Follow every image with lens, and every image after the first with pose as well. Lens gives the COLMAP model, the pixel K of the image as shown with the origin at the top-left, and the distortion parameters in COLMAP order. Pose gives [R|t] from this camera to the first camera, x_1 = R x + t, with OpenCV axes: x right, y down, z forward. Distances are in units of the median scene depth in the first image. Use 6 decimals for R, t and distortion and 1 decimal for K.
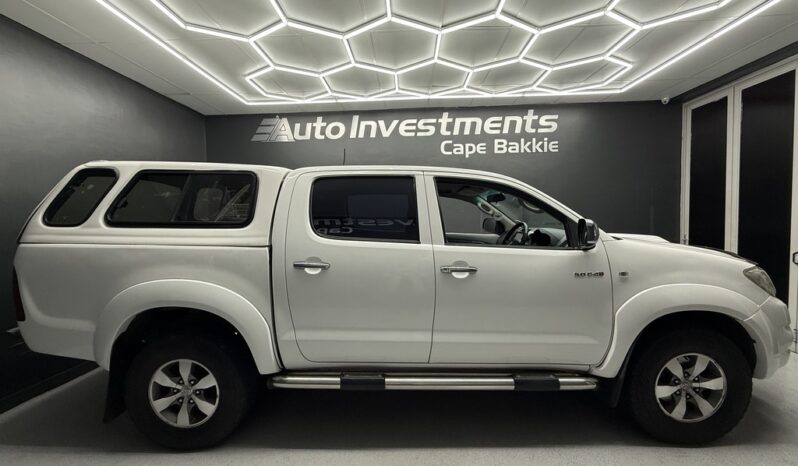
lens RADIAL K [[317.7, 0, 396.9], [0, 317.7, 231.0], [0, 0, 1]] dist [-0.001230, -0.000111]
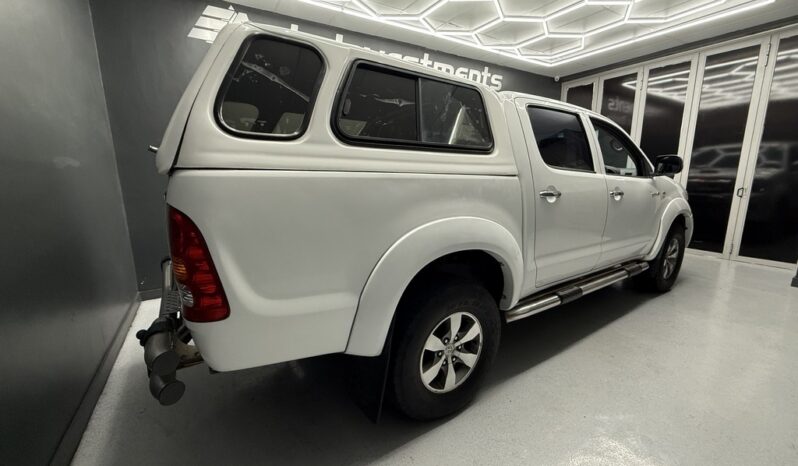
lens RADIAL K [[317.7, 0, 396.9], [0, 317.7, 231.0], [0, 0, 1]] dist [-0.001230, -0.000111]
pose [[0.827170, -0.095355, 0.553802, -0.526263], [0.018236, 0.989534, 0.143142, 0.030047], [-0.561655, -0.108304, 0.820252, 0.183388]]
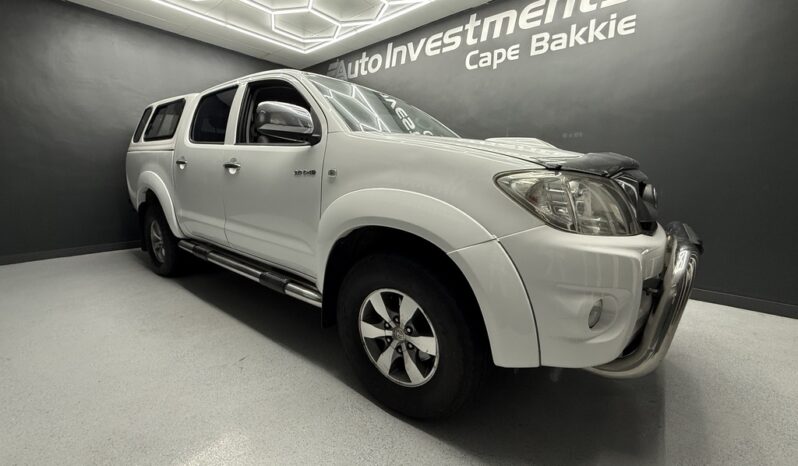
lens RADIAL K [[317.7, 0, 396.9], [0, 317.7, 231.0], [0, 0, 1]] dist [-0.001230, -0.000111]
pose [[0.792361, 0.128190, -0.596432, 0.557886], [-0.049116, 0.987905, 0.147079, 0.064628], [0.608072, -0.087245, 0.789073, 0.193913]]
